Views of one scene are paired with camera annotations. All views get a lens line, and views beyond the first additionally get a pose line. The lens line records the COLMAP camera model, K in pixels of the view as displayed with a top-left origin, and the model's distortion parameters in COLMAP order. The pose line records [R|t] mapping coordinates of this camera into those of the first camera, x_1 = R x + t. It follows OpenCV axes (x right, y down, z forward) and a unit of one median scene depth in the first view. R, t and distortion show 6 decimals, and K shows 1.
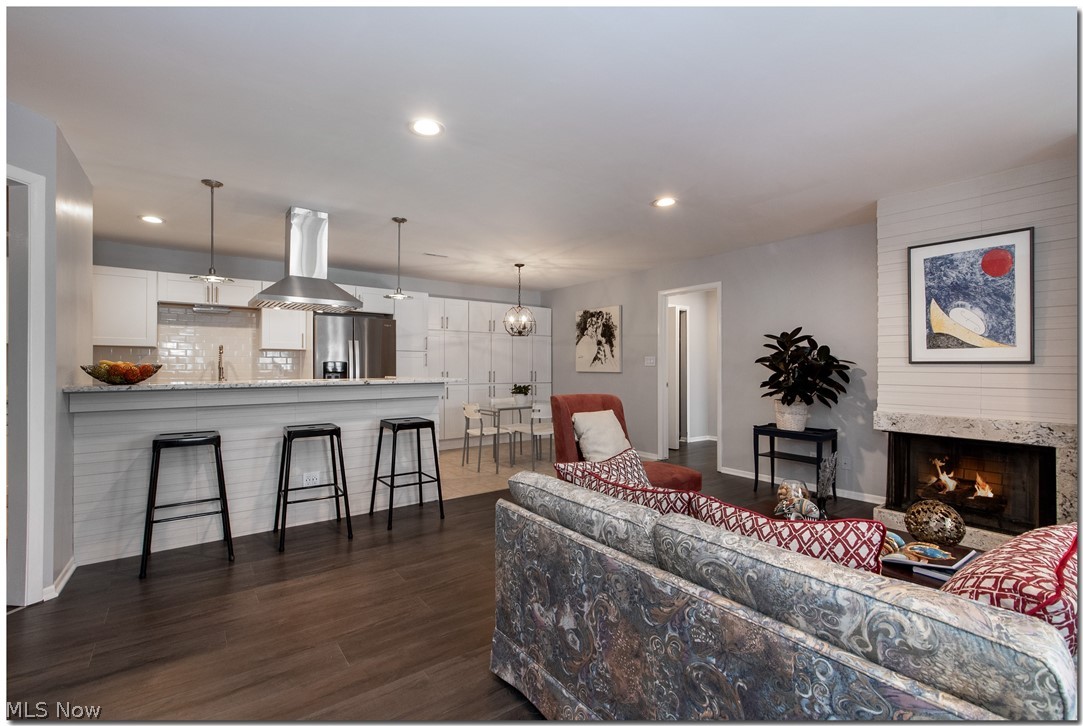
lens RADIAL K [[476.9, 0, 539.7], [0, 476.9, 368.0], [0, 0, 1]] dist [-0.003186, -0.000545]
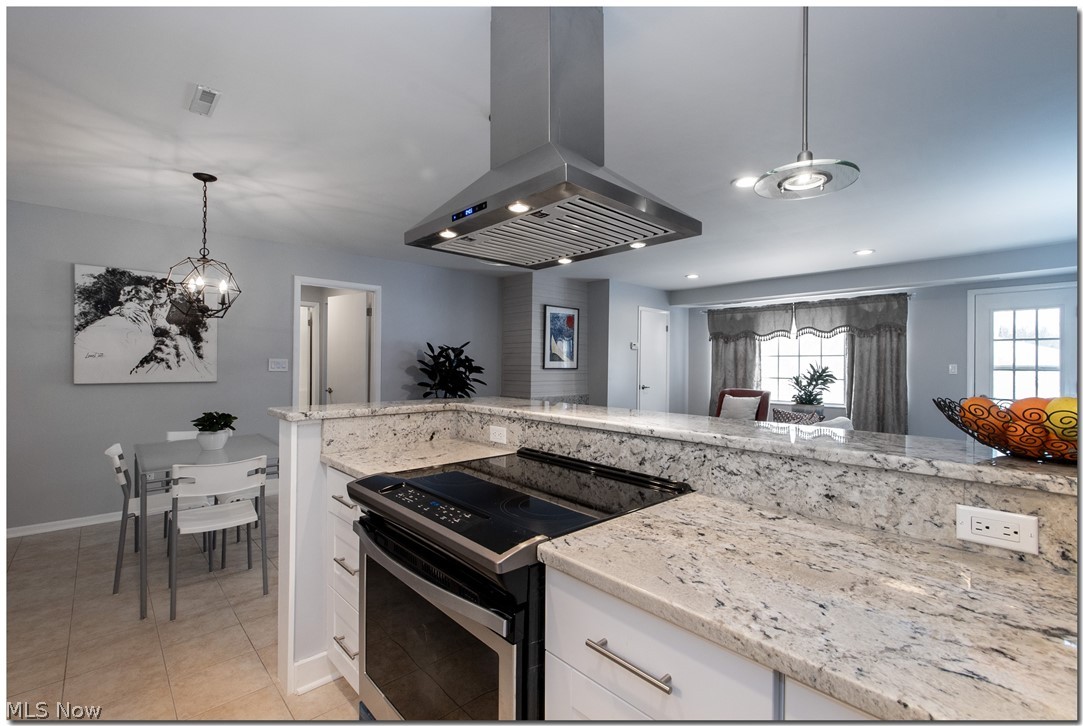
lens RADIAL K [[481.9, 0, 549.8], [0, 481.9, 360.7], [0, 0, 1]] dist [-0.001670, -0.000732]
pose [[-0.128048, 0.003938, 0.991760, -0.873852], [-0.001957, 0.999989, -0.004223, -0.028853], [-0.991766, -0.002482, -0.128039, 1.023410]]
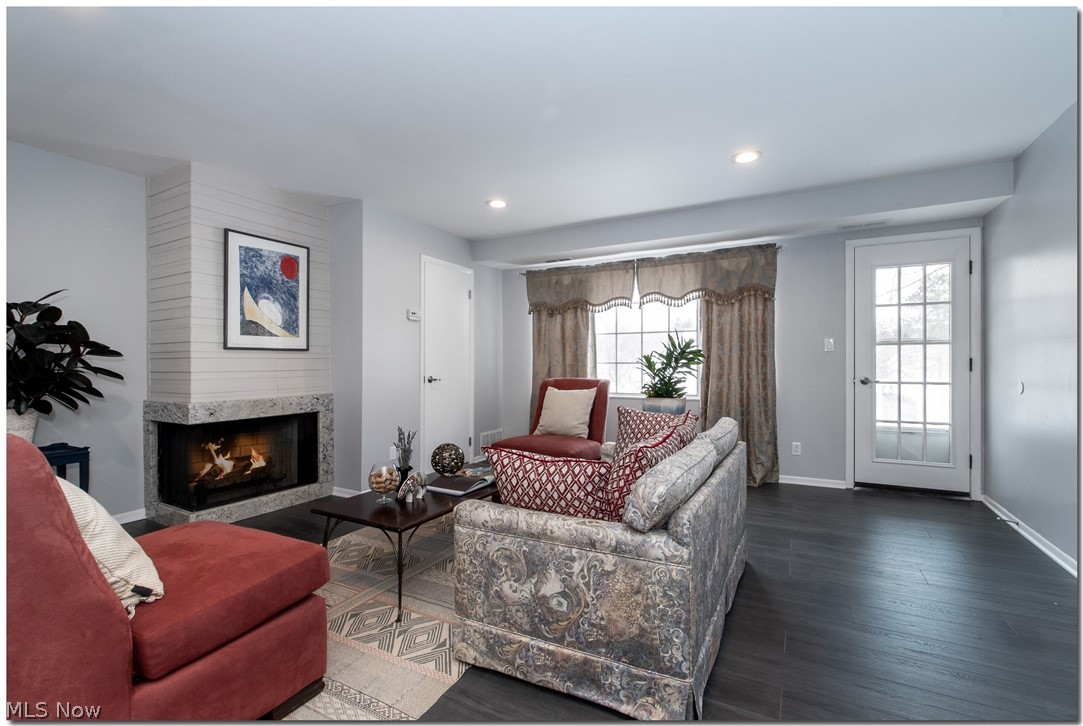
lens RADIAL K [[476.9, 0, 539.7], [0, 476.9, 368.0], [0, 0, 1]] dist [-0.003186, -0.000545]
pose [[-0.421205, -0.010358, 0.906906, -0.313864], [0.010001, 0.999821, 0.016064, 0.017109], [-0.906910, 0.015836, -0.421026, 0.700891]]
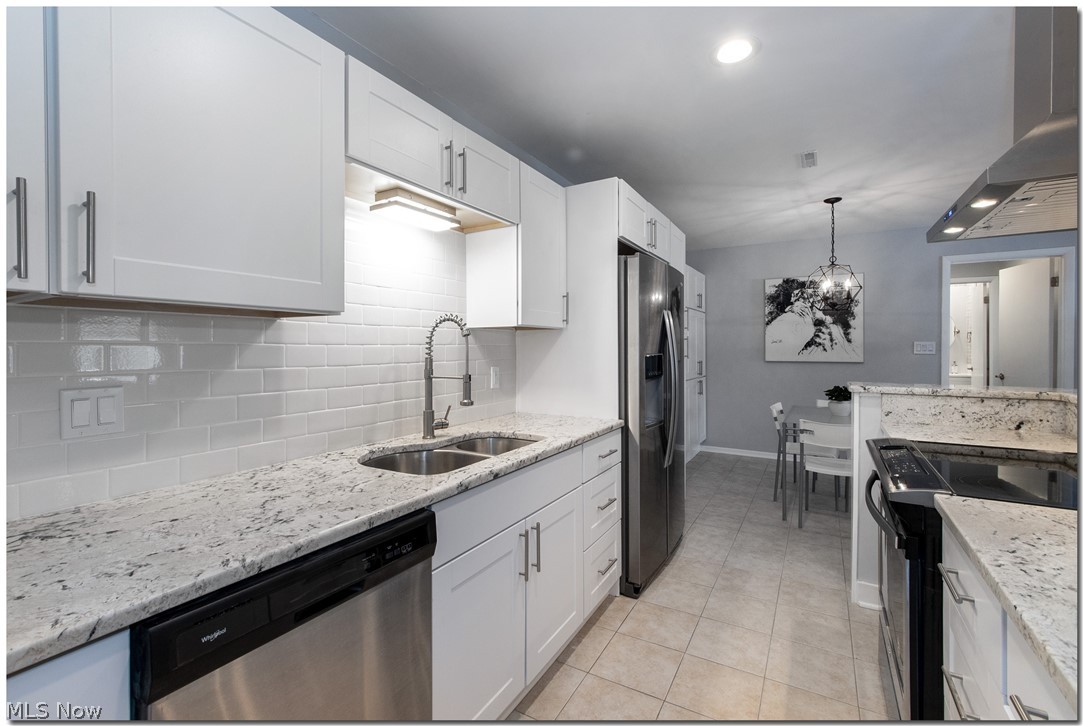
lens RADIAL K [[490.2, 0, 542.3], [0, 490.2, 350.4], [0, 0, 1]] dist [0.026897, -0.000306]
pose [[0.910430, -0.009006, 0.413565, -0.991765], [0.006212, 0.999948, 0.008101, -0.031668], [-0.413617, -0.004807, 0.910438, 0.805871]]
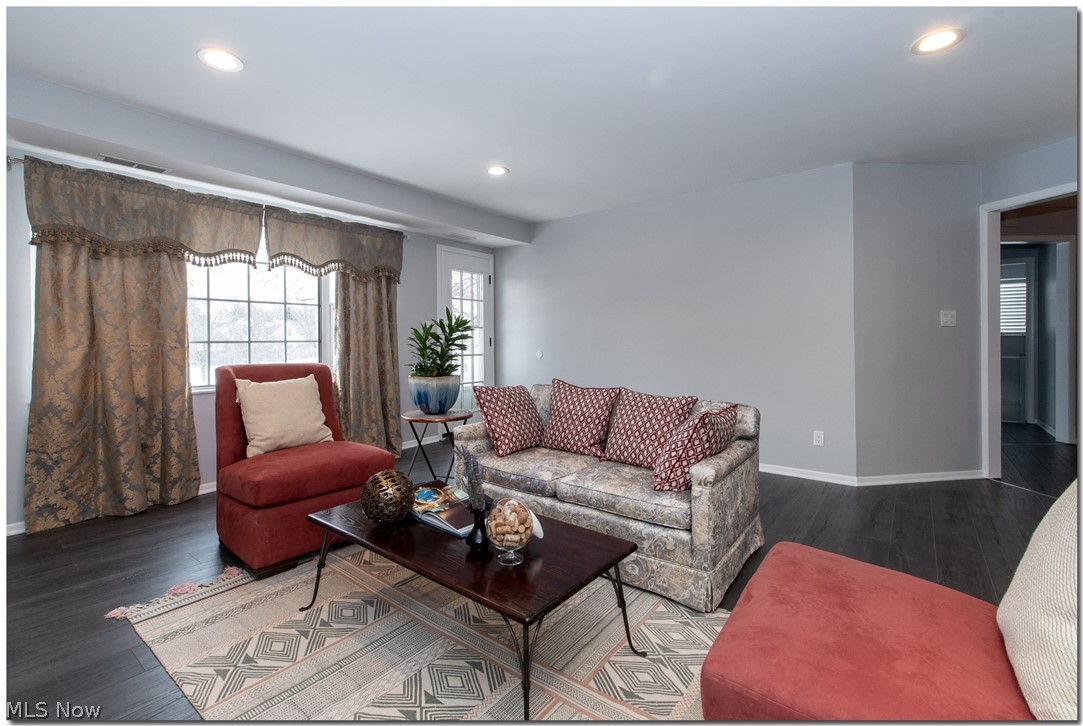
lens RADIAL K [[497.8, 0, 547.0], [0, 497.8, 326.0], [0, 0, 1]] dist [0.000167, -0.000010]
pose [[-0.965536, -0.010065, -0.260076, 0.423297], [-0.004559, 0.999753, -0.021766, 0.012474], [0.260231, -0.019830, -0.965343, 1.025860]]
